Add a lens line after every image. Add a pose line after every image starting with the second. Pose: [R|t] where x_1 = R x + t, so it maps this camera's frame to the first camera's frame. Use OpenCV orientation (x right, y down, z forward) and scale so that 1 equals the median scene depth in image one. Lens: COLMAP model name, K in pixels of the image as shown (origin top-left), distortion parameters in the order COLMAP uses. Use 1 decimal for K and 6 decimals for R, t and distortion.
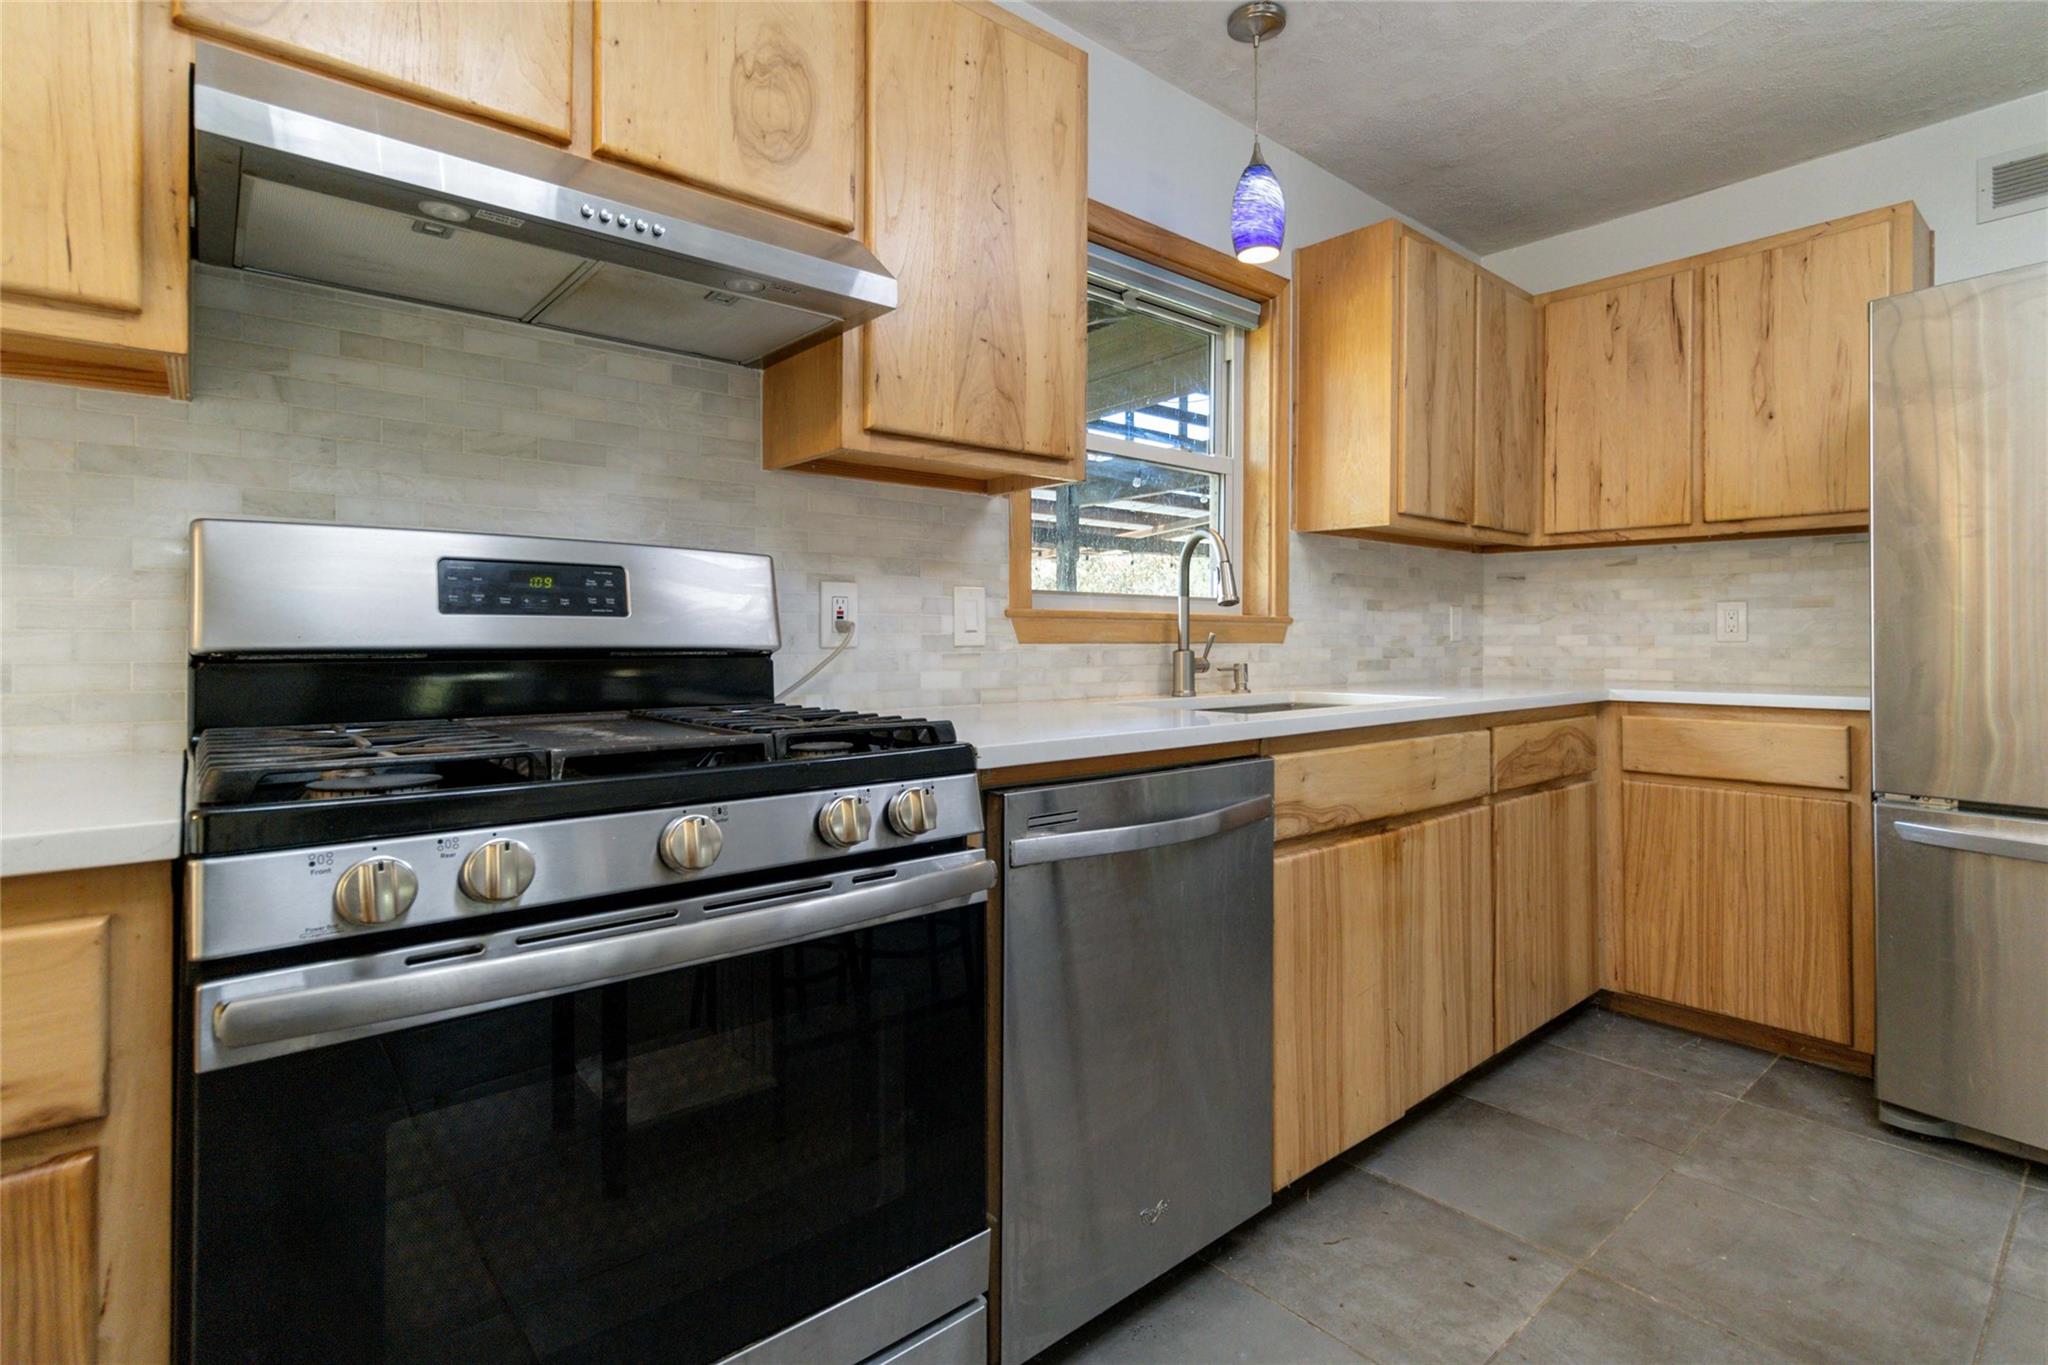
lens RADIAL K [[976.9, 0, 1039.8], [0, 976.9, 630.6], [0, 0, 1]] dist [-0.000340, 0.001376]
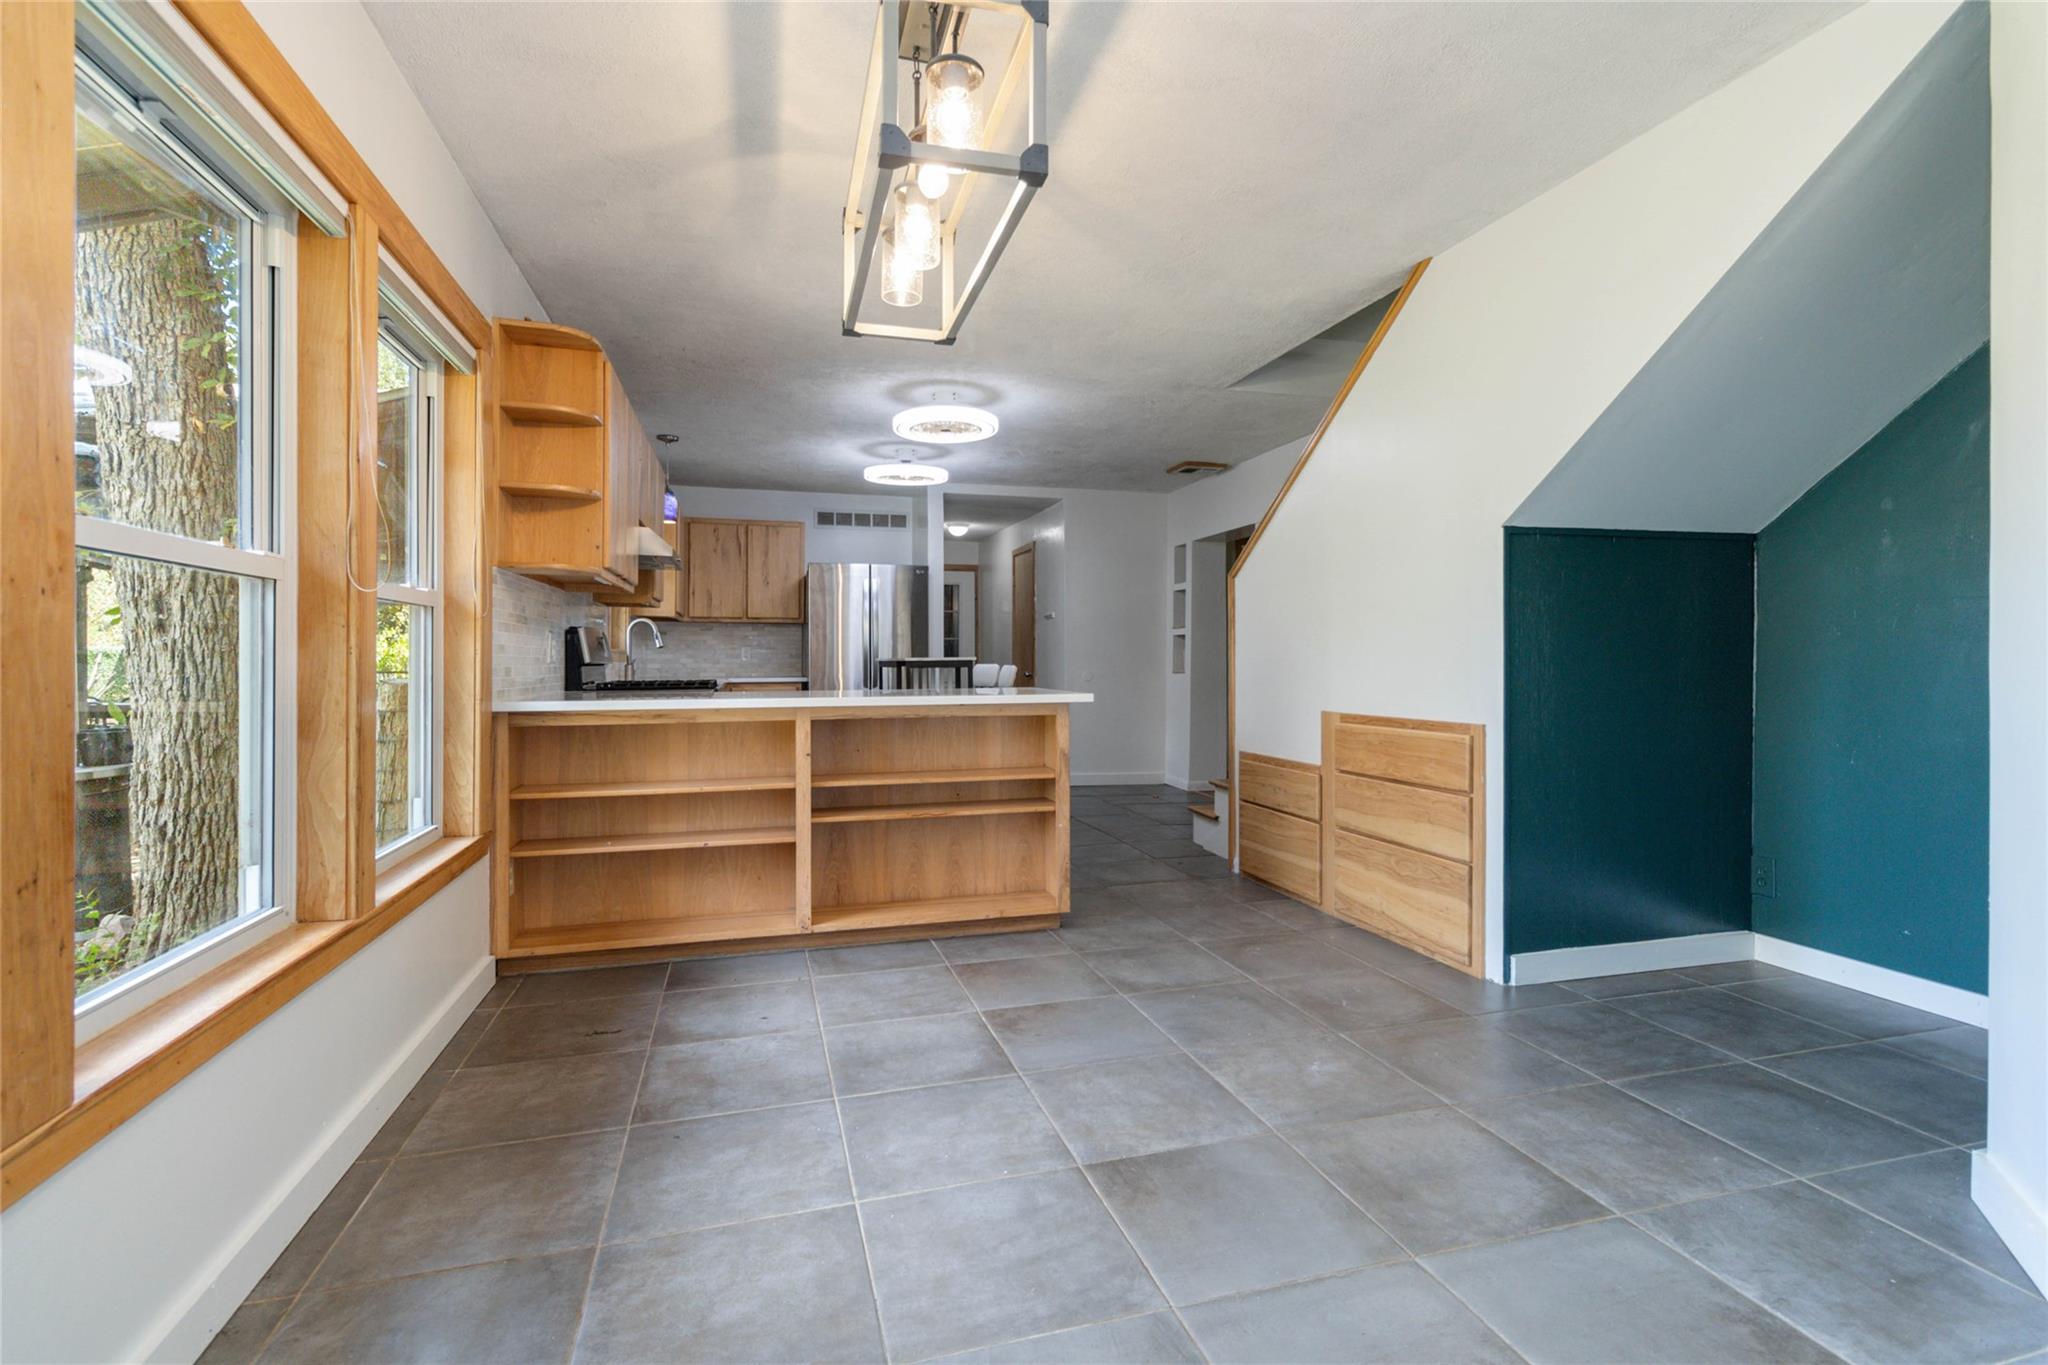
lens RADIAL K [[964.6, 0, 1024.0], [0, 964.6, 682.5], [0, 0, 1]] dist [0.001039, 0.000183]
pose [[0.420211, -0.020657, 0.907191, -2.011085], [-0.006891, 0.999639, 0.025954, -0.006083], [-0.907400, -0.017158, 0.419917, -1.174254]]
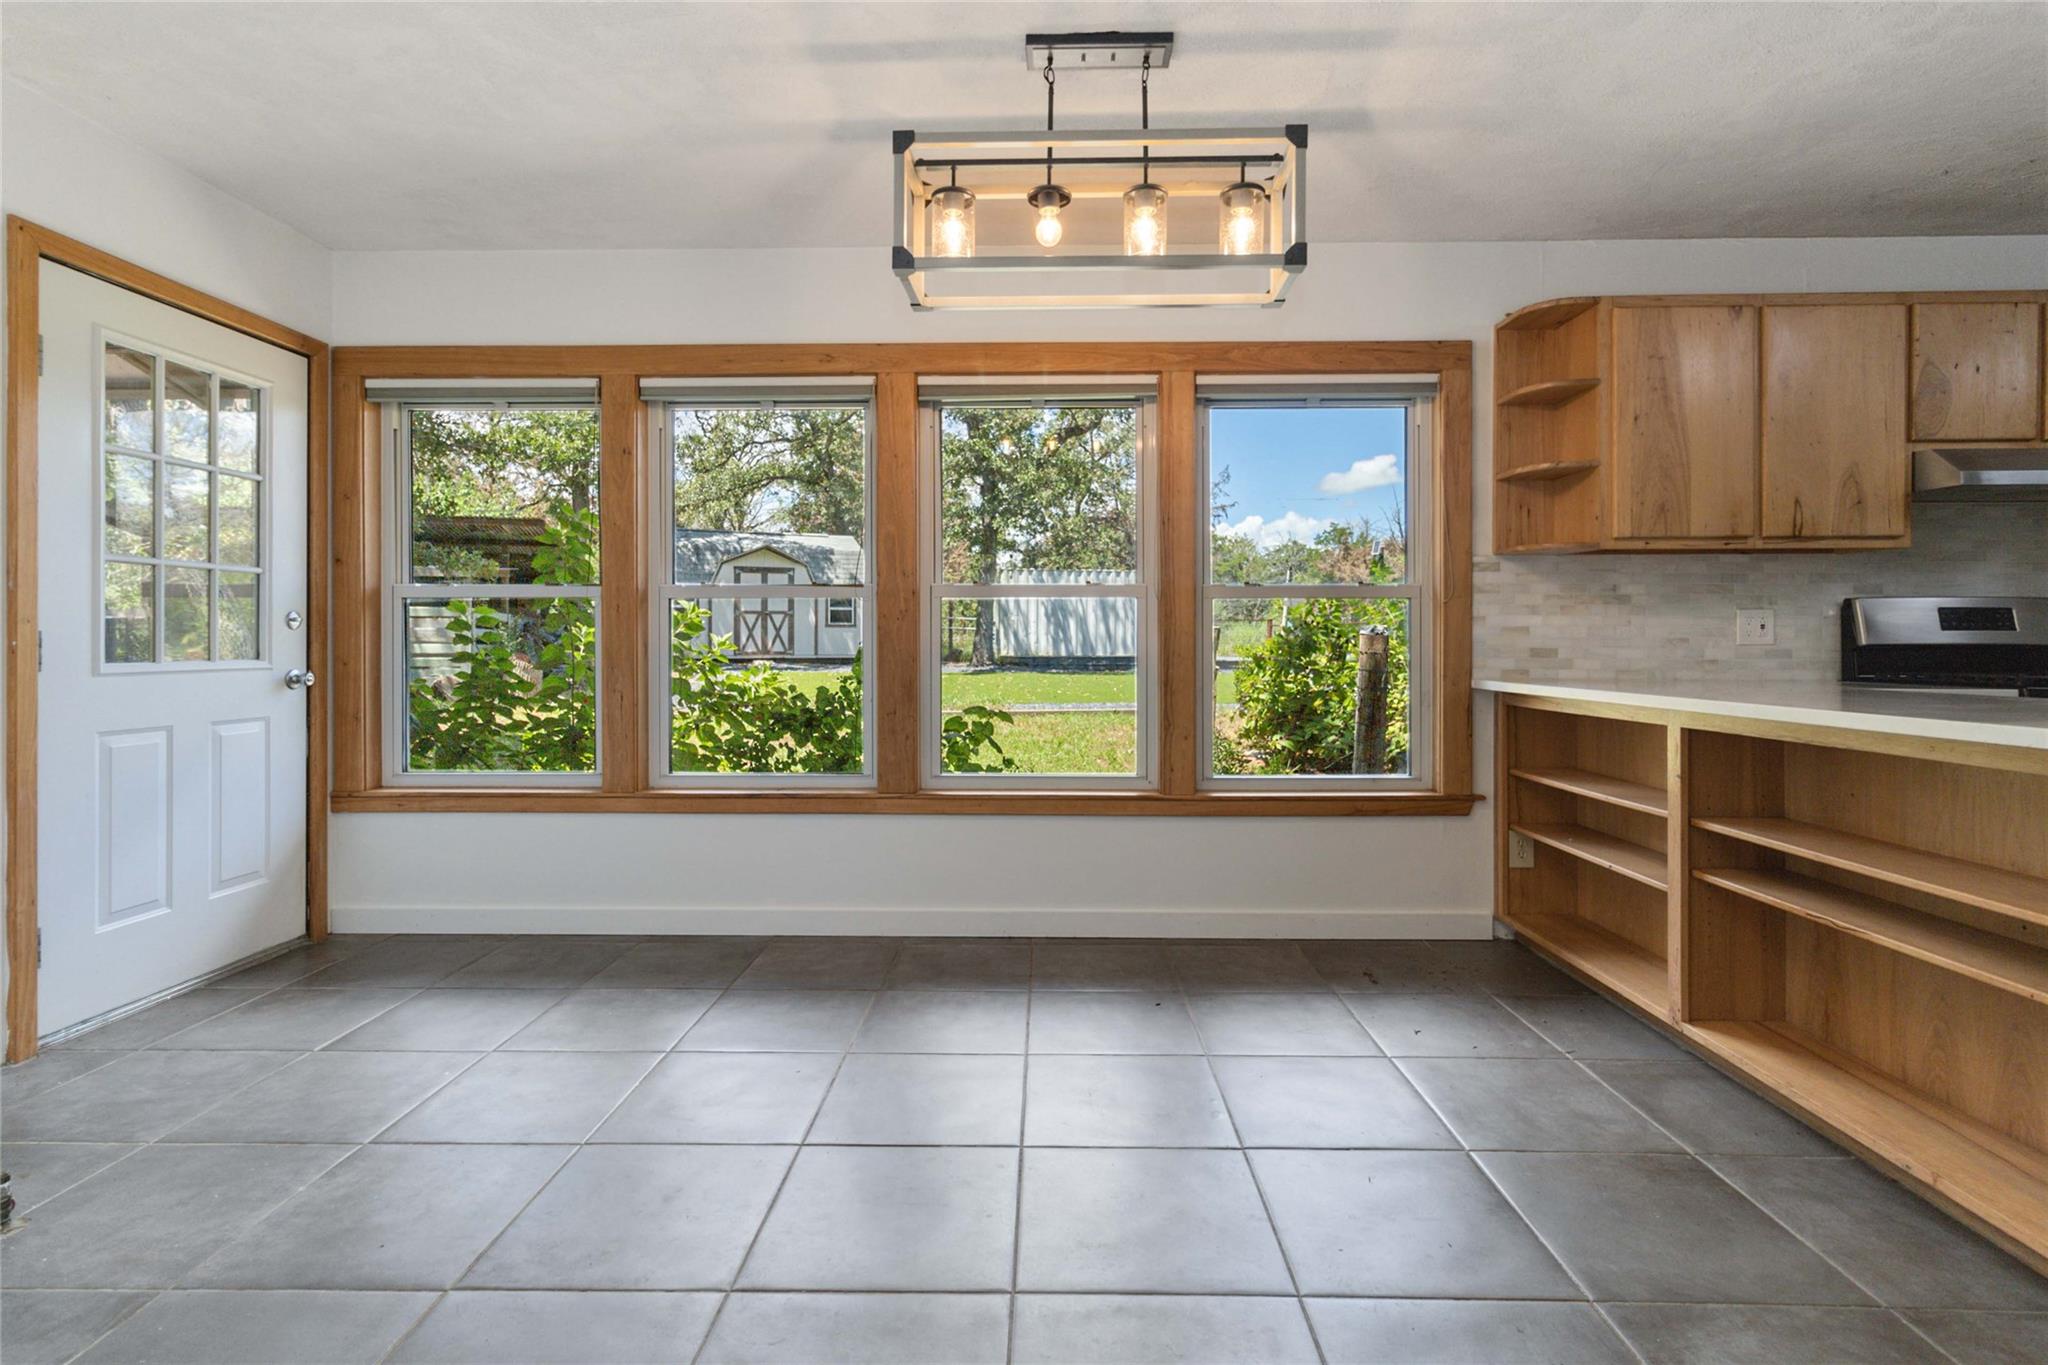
lens RADIAL K [[975.4, 0, 1030.7], [0, 975.4, 640.2], [0, 0, 1]] dist [0.001534, 0.000595]
pose [[0.741558, -0.000250, -0.670889, -0.430061], [0.004653, 0.999978, 0.004771, -0.010071], [0.670873, -0.006660, 0.741543, -1.551946]]
